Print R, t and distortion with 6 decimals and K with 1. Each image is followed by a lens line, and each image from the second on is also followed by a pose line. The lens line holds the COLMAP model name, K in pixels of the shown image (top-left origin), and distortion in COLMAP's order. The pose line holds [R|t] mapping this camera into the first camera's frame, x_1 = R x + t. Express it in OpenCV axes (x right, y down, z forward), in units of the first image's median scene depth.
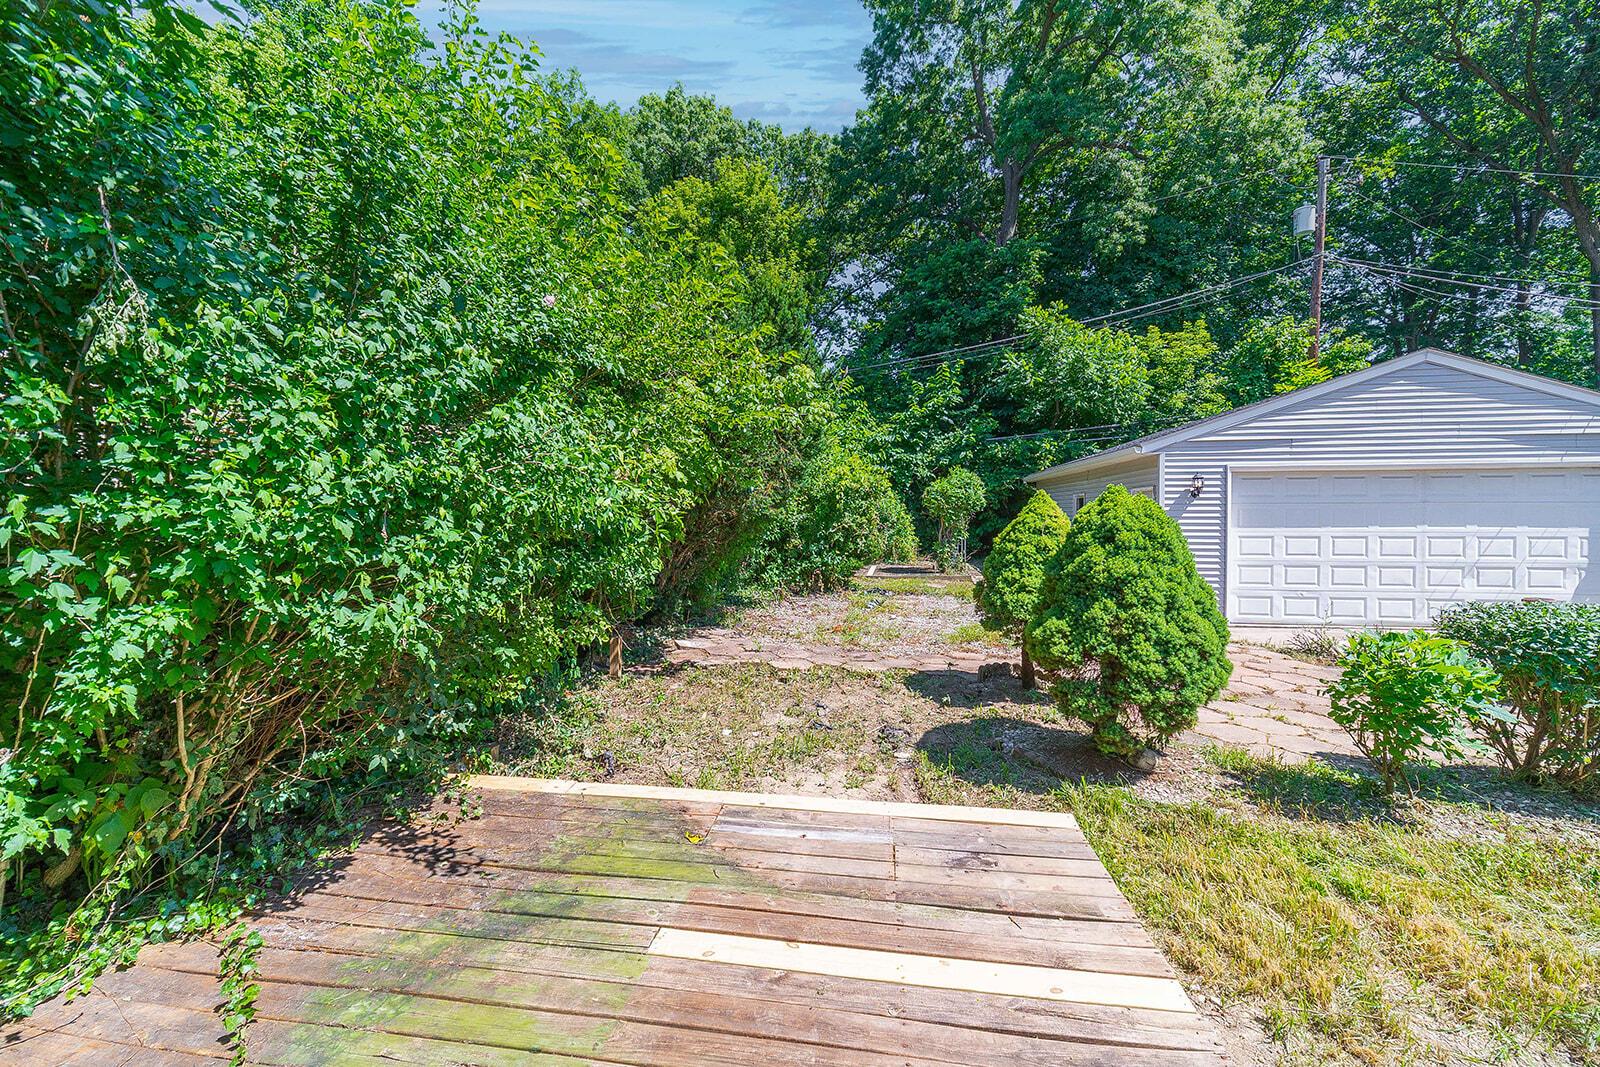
lens RADIAL K [[640.0, 0, 798.3], [0, 640.0, 518.3], [0, 0, 1]] dist [-0.001123, -0.000235]
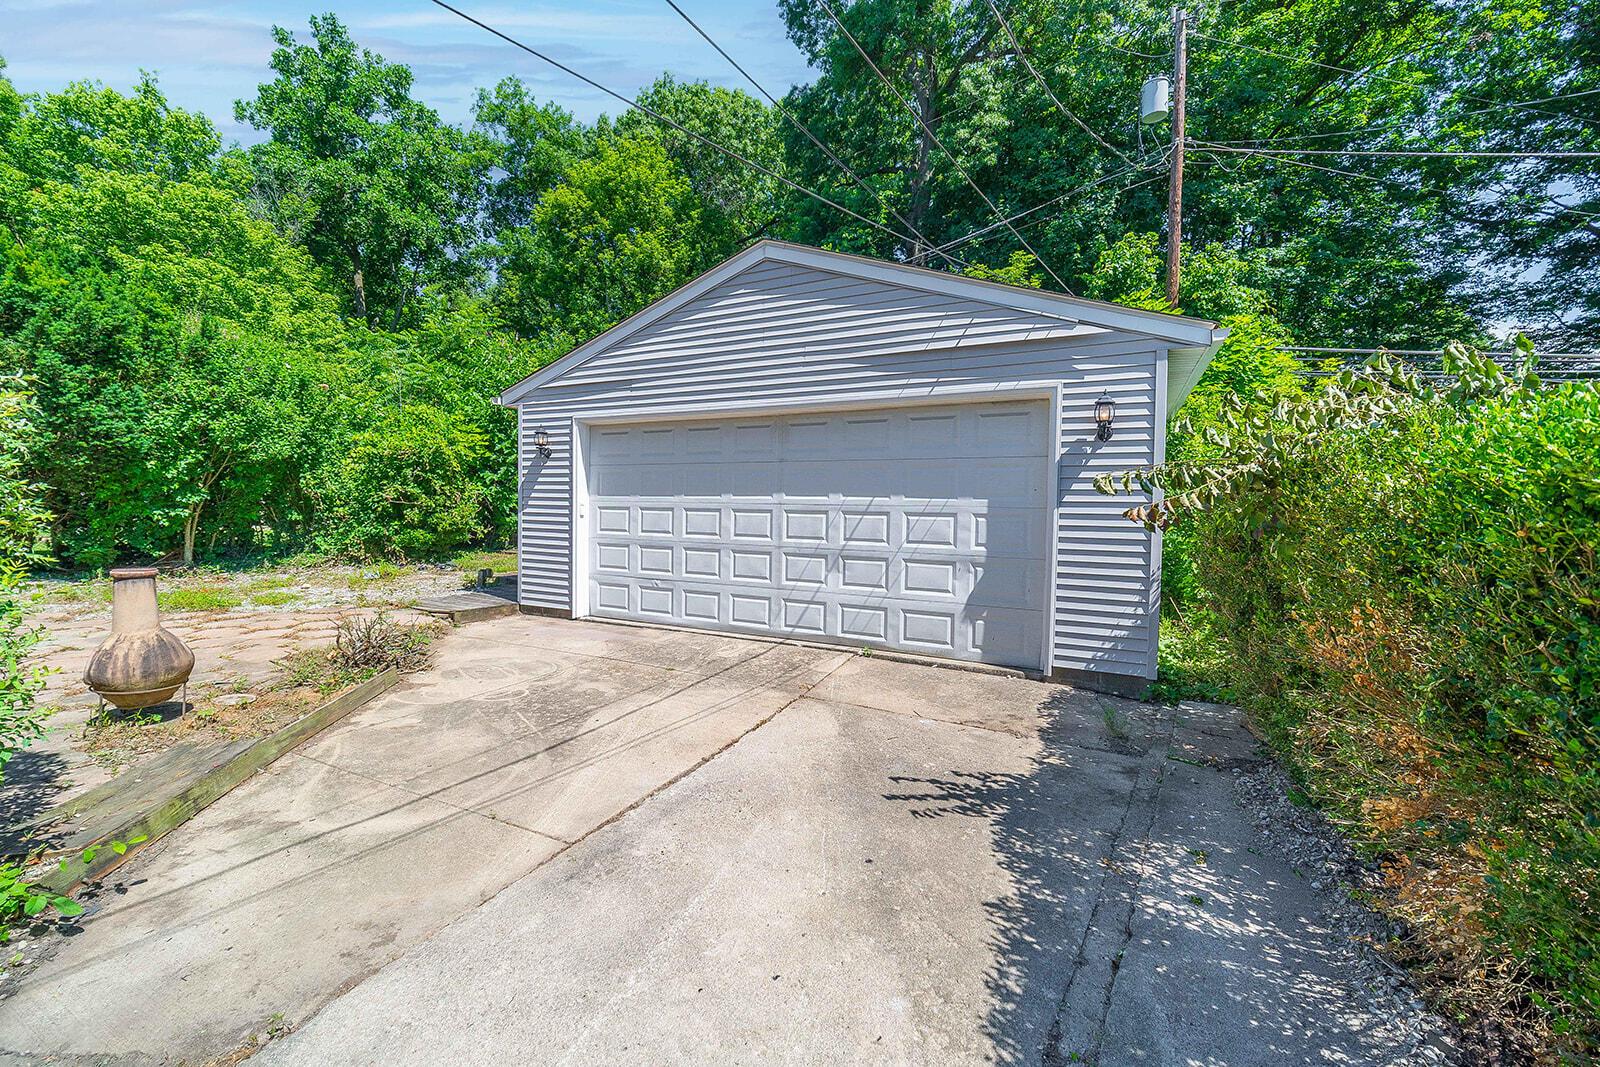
lens RADIAL K [[643.8, 0, 800.0], [0, 643.8, 533.5], [0, 0, 1]] dist [-0.000693, -0.000010]
pose [[0.952803, 0.030946, -0.302009, 1.187203], [-0.024835, 0.999402, 0.024054, 0.036217], [0.302573, -0.015419, 0.953002, 0.319770]]
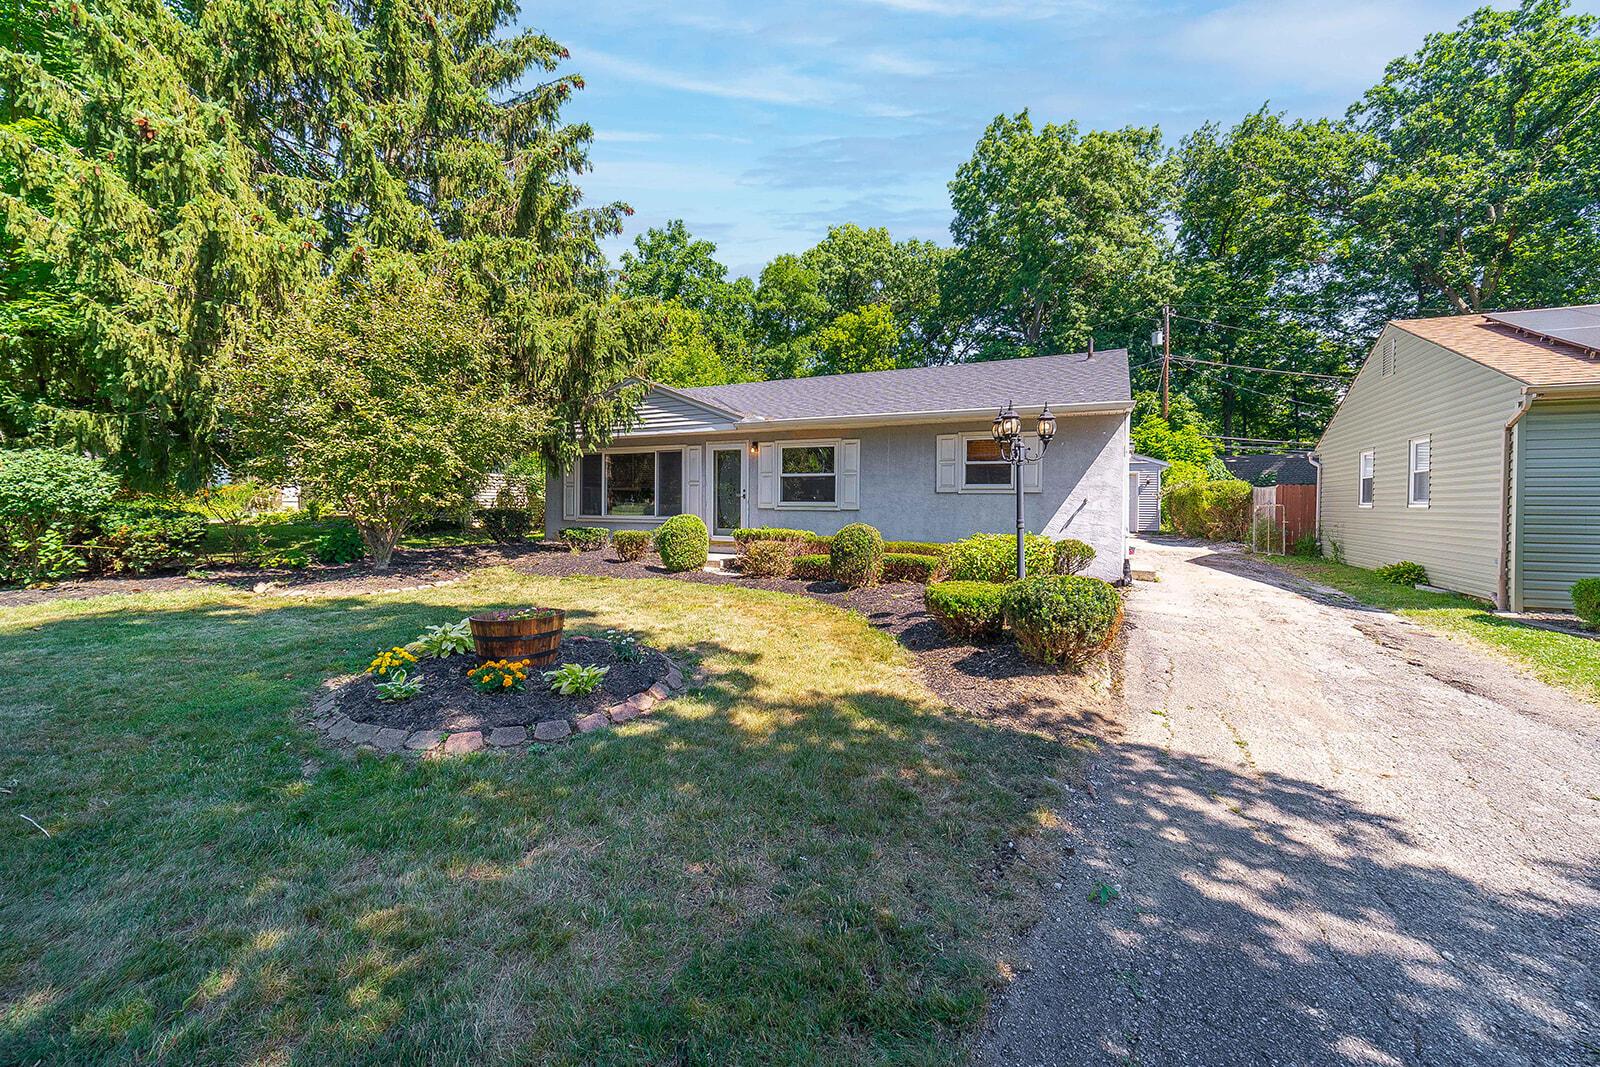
lens RADIAL K [[643.8, 0, 800.0], [0, 643.8, 533.5], [0, 0, 1]] dist [-0.000693, -0.000010]
pose [[0.951618, 0.025649, -0.306210, 0.722774], [-0.019191, 0.999526, 0.024084, 0.134683], [0.306683, -0.017042, 0.951659, -2.039147]]
